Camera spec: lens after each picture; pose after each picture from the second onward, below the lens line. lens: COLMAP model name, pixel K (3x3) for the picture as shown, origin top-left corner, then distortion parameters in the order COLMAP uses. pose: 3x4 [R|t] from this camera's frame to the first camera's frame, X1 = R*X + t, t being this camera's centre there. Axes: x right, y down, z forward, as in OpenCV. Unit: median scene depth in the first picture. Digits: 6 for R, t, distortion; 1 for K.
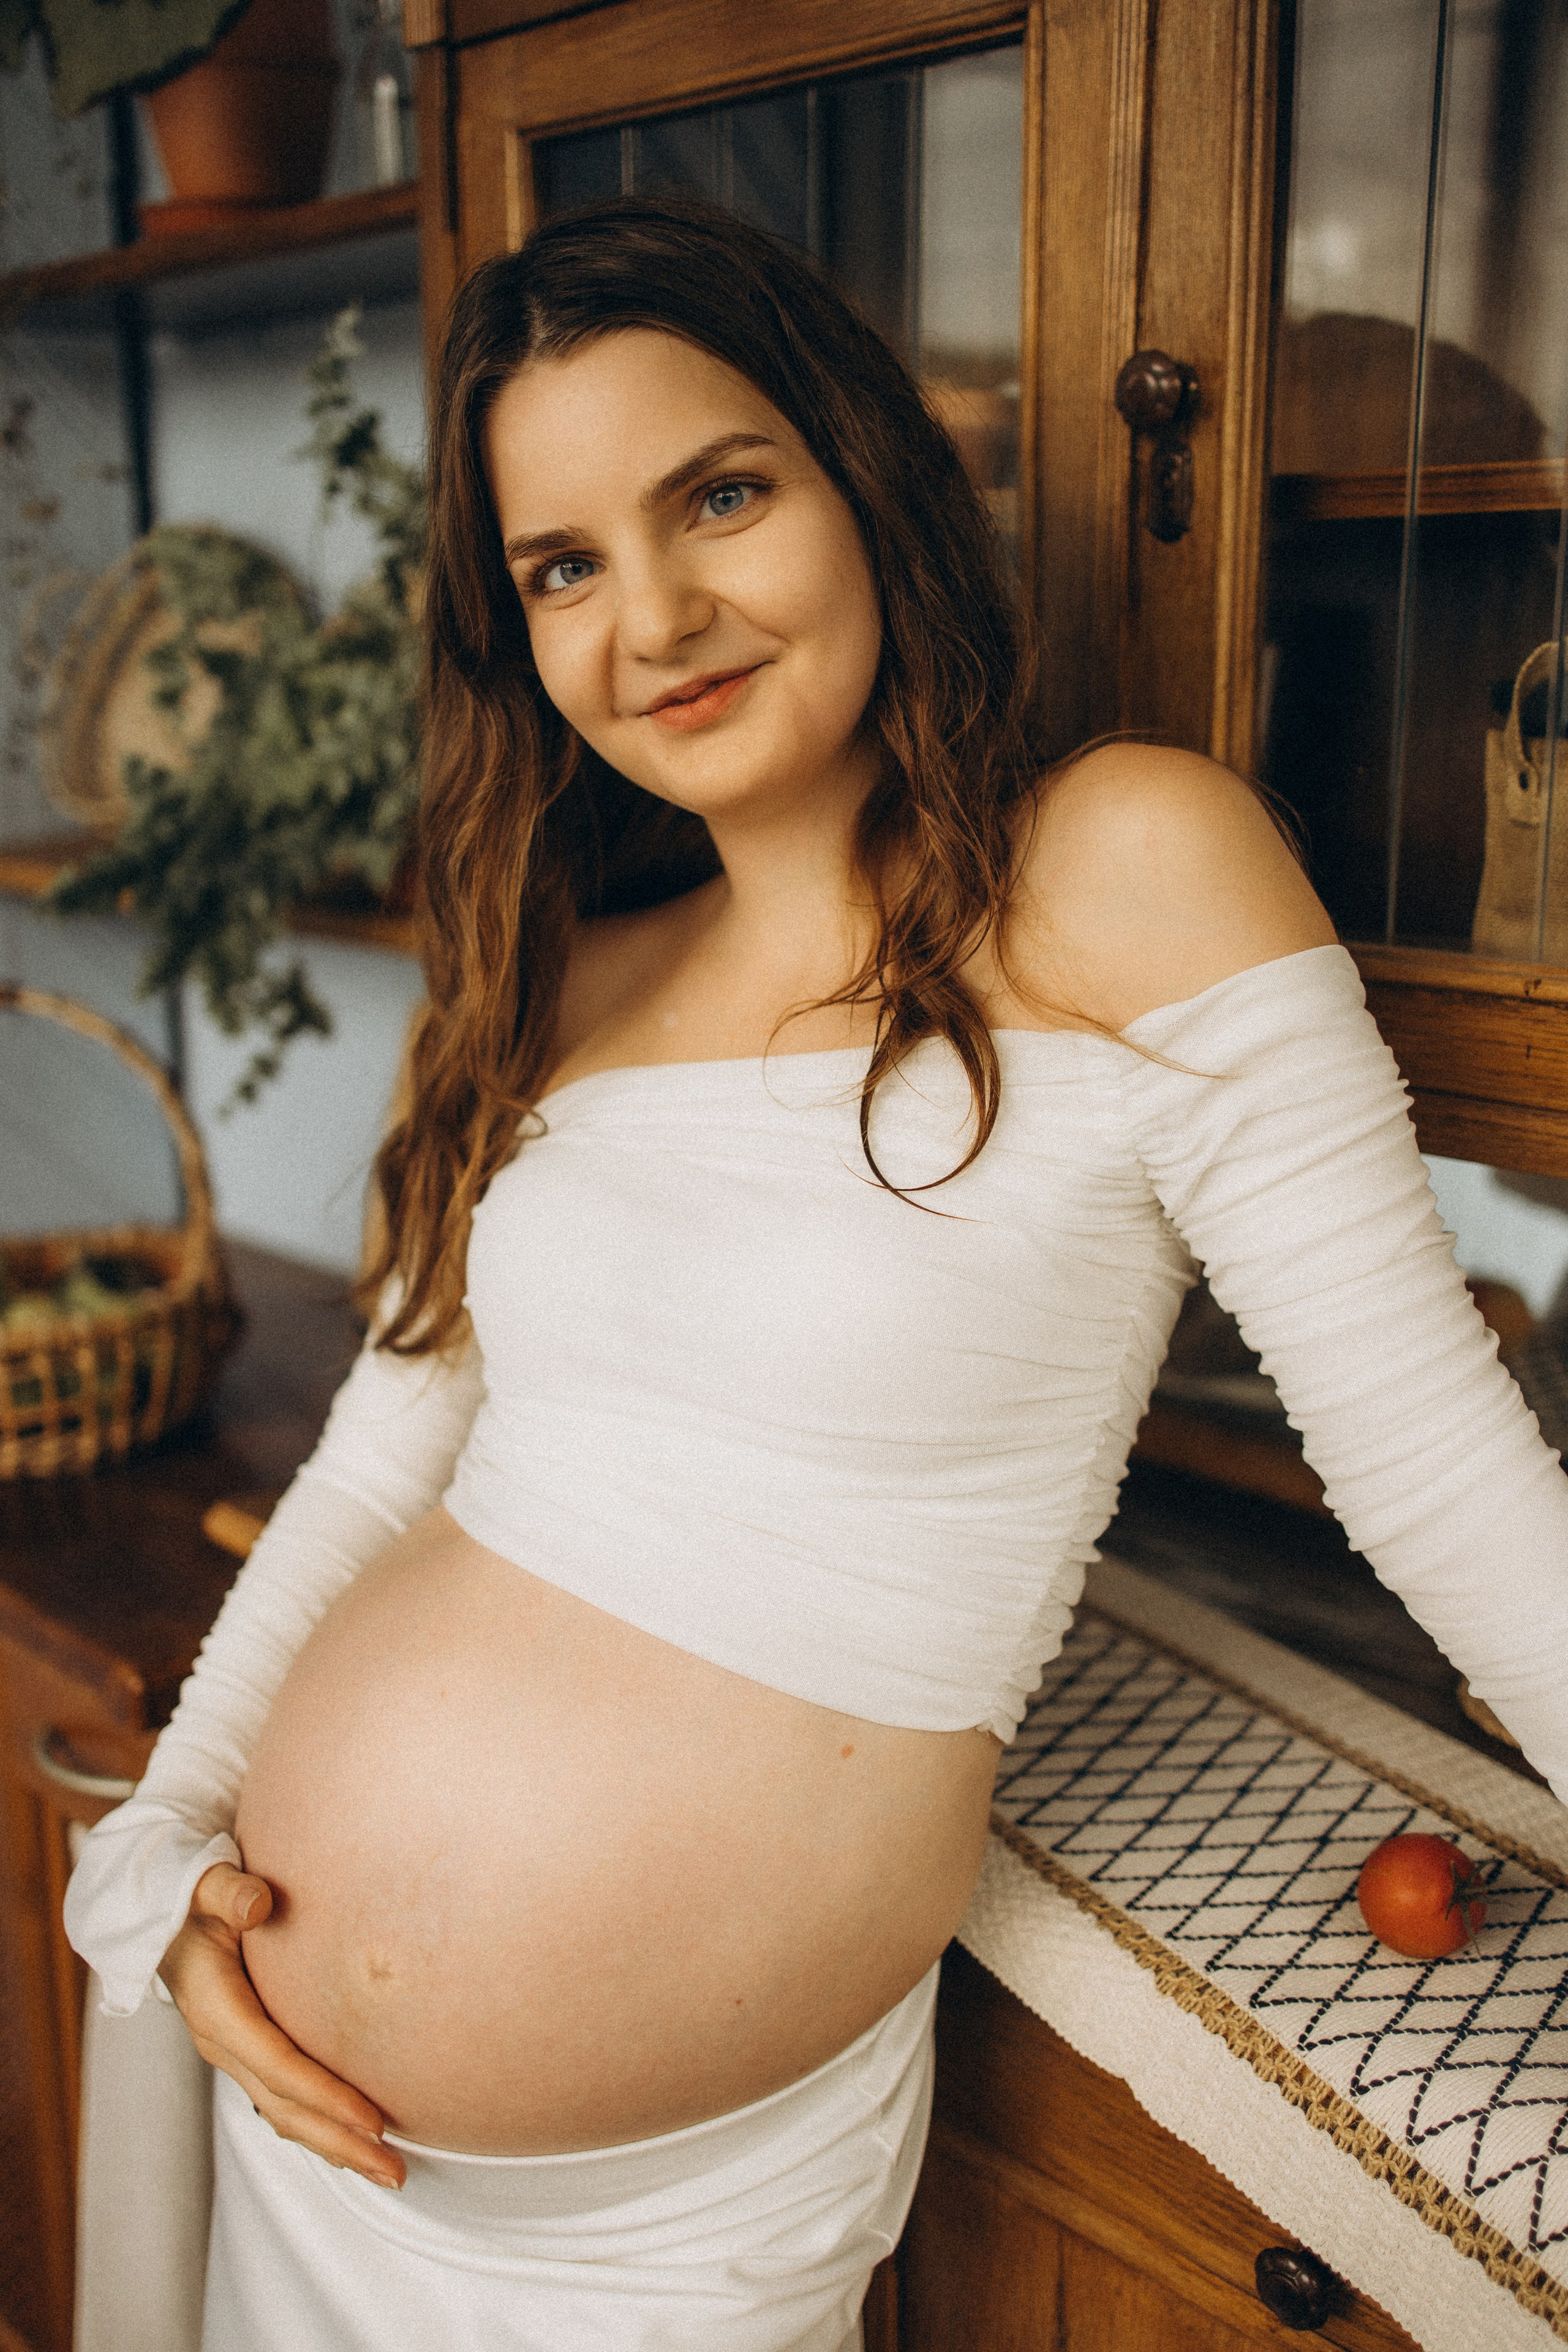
lens RADIAL K [[2367.3, 0, 777.9], [0, 2367.3, 1157.4], [0, 0, 1]] dist [-0.002153, 0.000000]
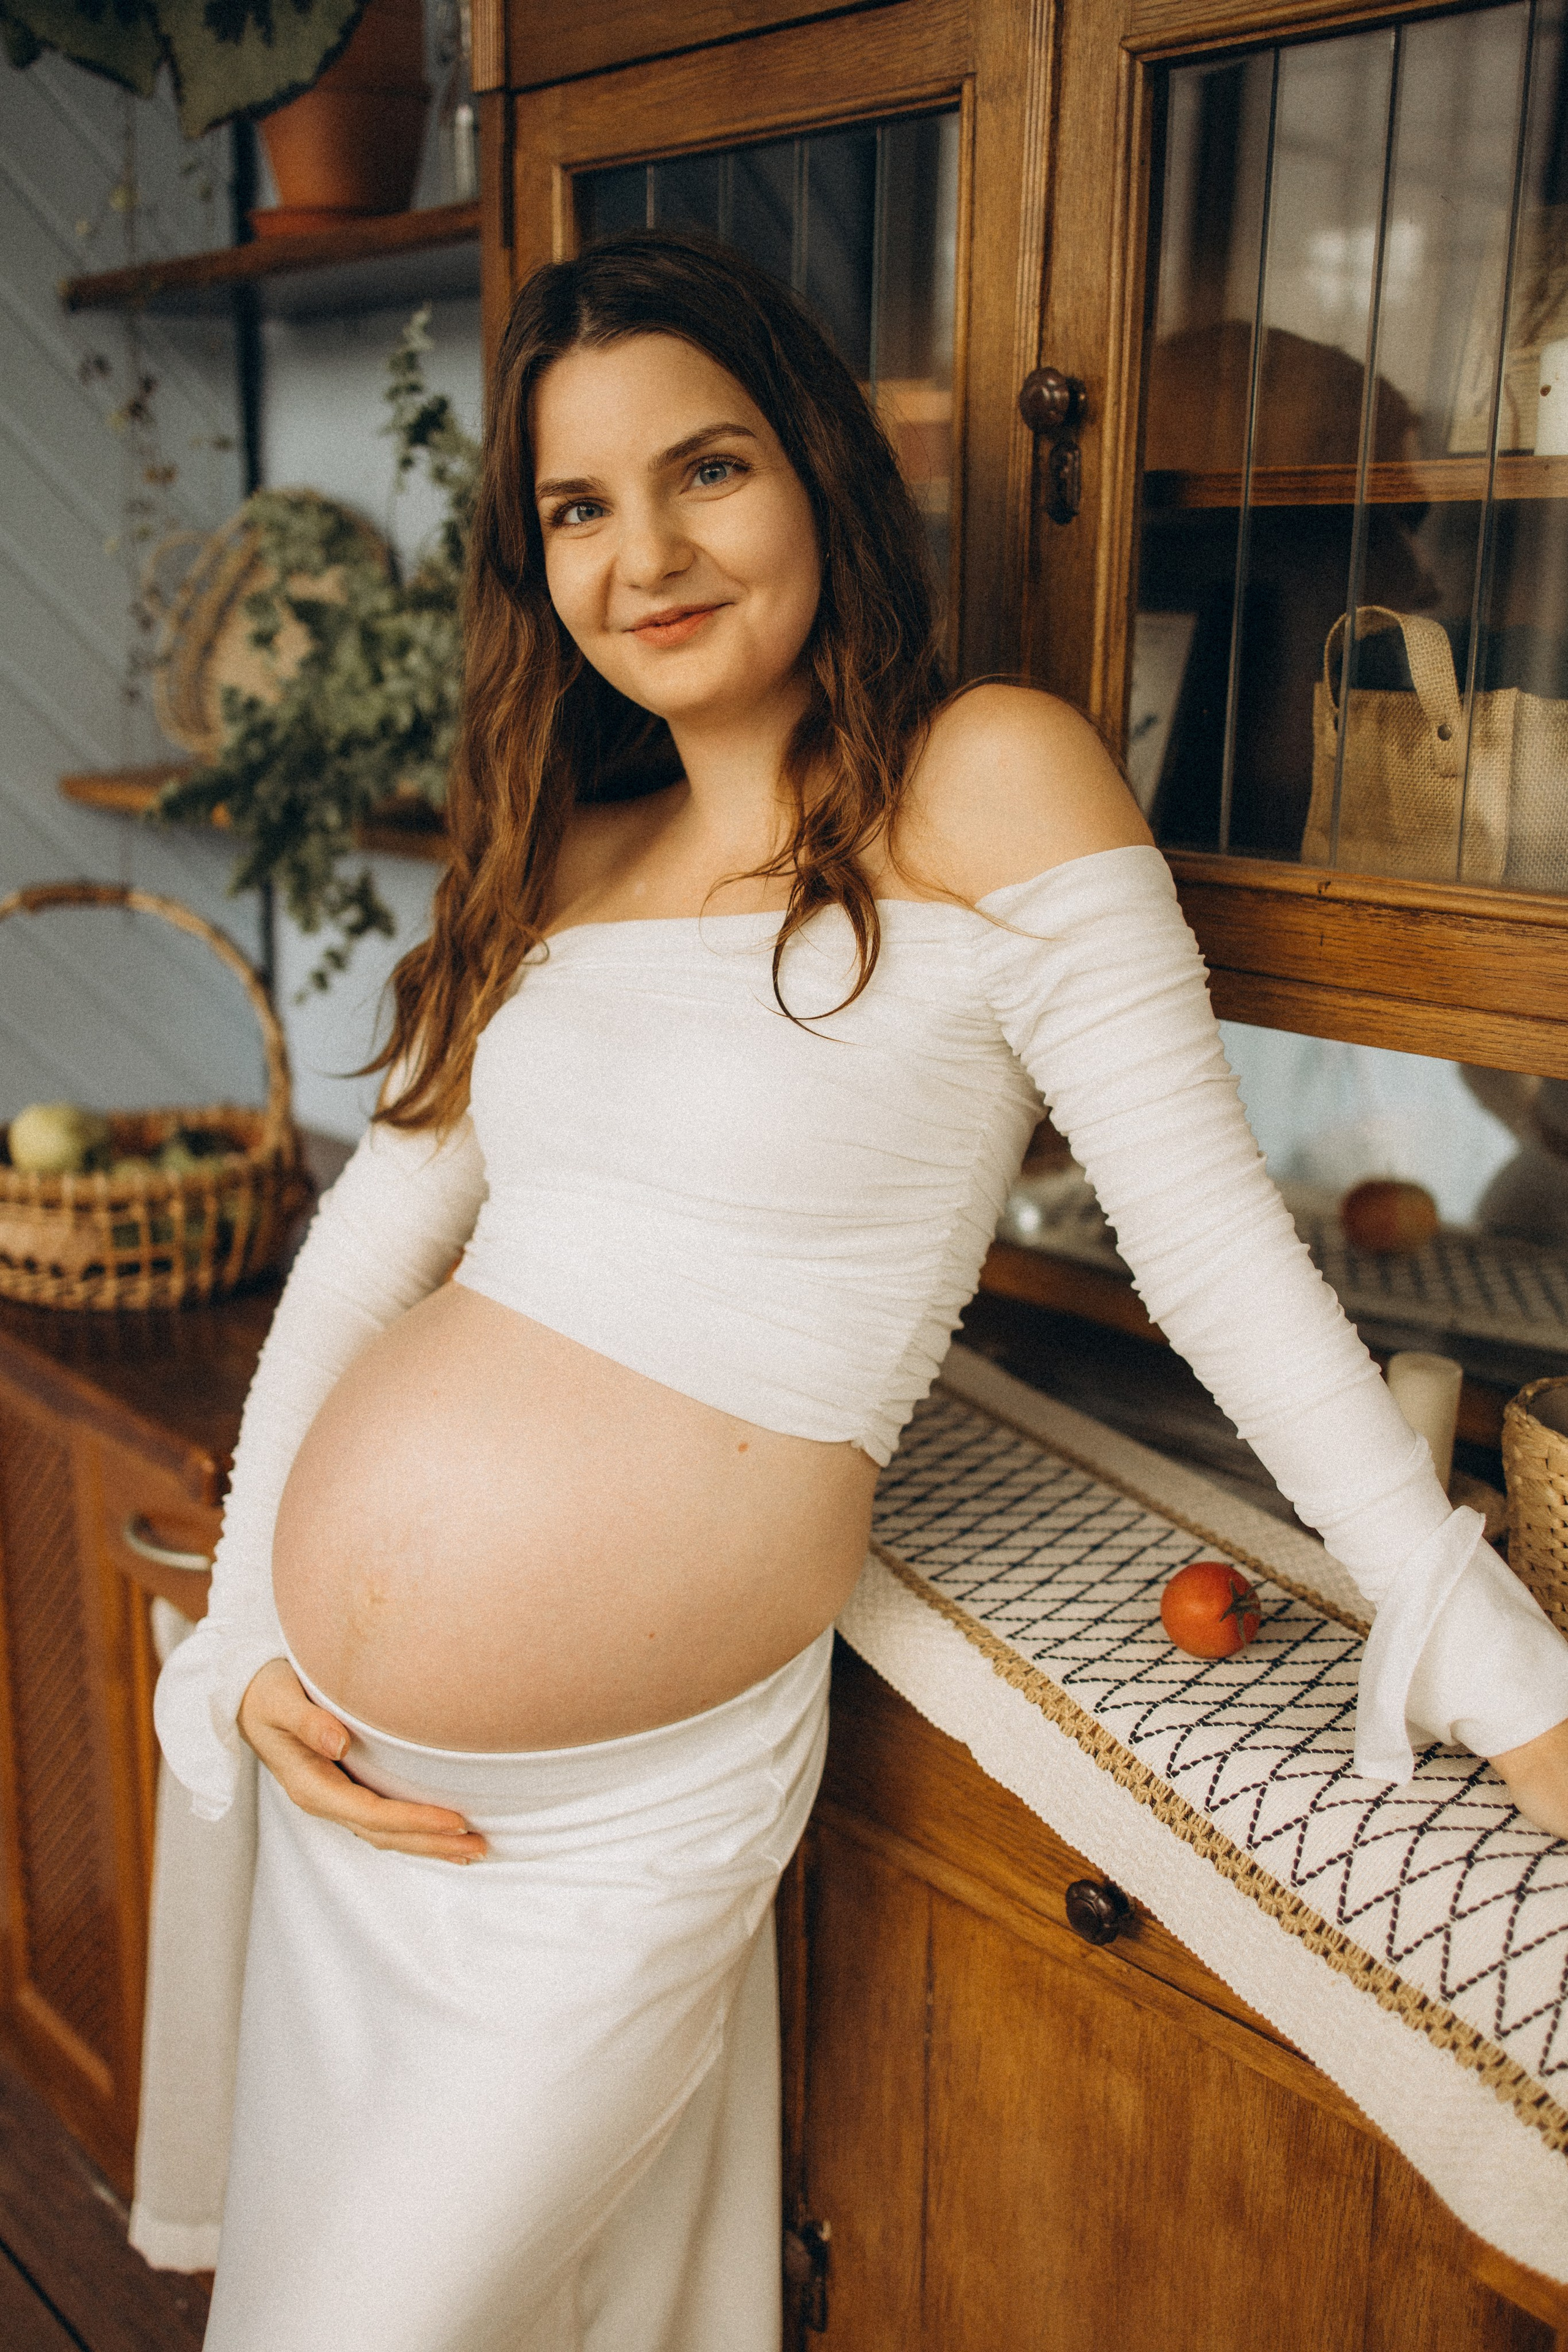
lens RADIAL K [[2367.3, 0, 791.5], [0, 2367.3, 1190.3], [0, 0, 1]] dist [-0.002153, 0.000000]
pose [[0.998721, 0.035891, -0.035619, 0.081203], [-0.035159, 0.999162, 0.020960, 0.066190], [0.036341, -0.019681, 0.999146, -0.243616]]
